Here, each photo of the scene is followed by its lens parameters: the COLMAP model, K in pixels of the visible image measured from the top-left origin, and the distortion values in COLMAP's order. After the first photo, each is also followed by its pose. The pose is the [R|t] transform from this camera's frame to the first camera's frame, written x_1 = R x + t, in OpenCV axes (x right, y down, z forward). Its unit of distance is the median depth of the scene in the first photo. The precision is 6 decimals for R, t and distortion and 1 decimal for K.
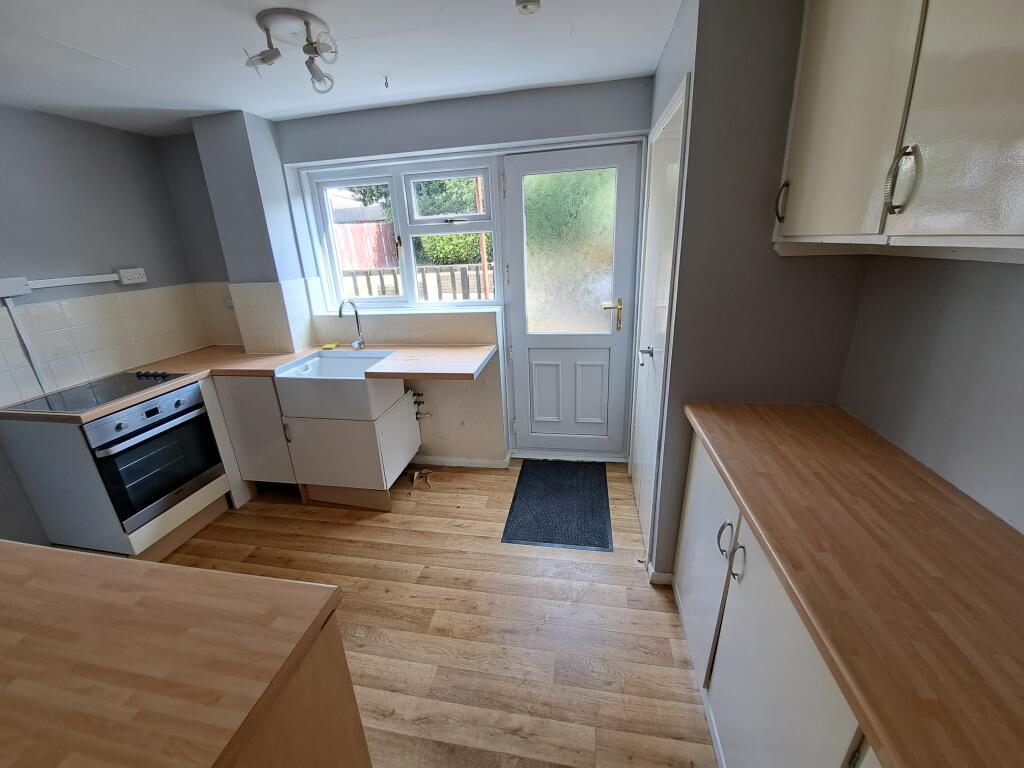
lens RADIAL K [[410.0, 0, 506.9], [0, 410.0, 381.9], [0, 0, 1]] dist [-0.020110, -0.000021]
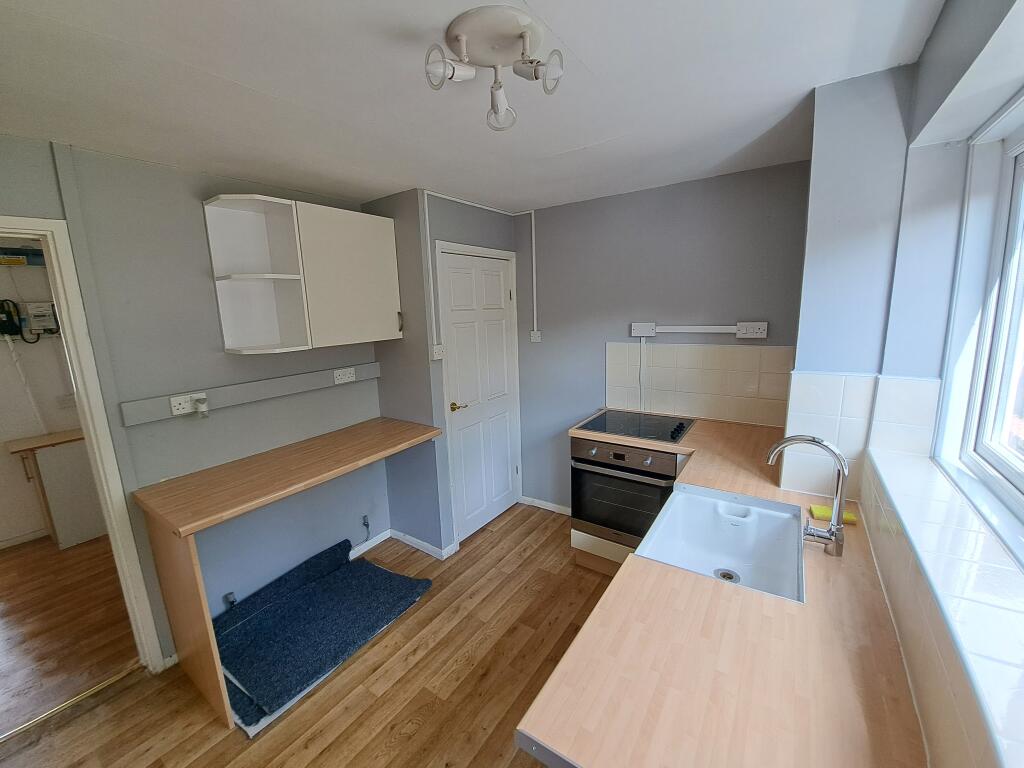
lens RADIAL K [[410.0, 0, 506.9], [0, 410.0, 381.9], [0, 0, 1]] dist [-0.020110, -0.000021]
pose [[-0.415708, 0.225386, -0.881129, 0.159751], [-0.237935, 0.908117, 0.344545, -0.414334], [0.877823, 0.352881, -0.323884, 1.035321]]
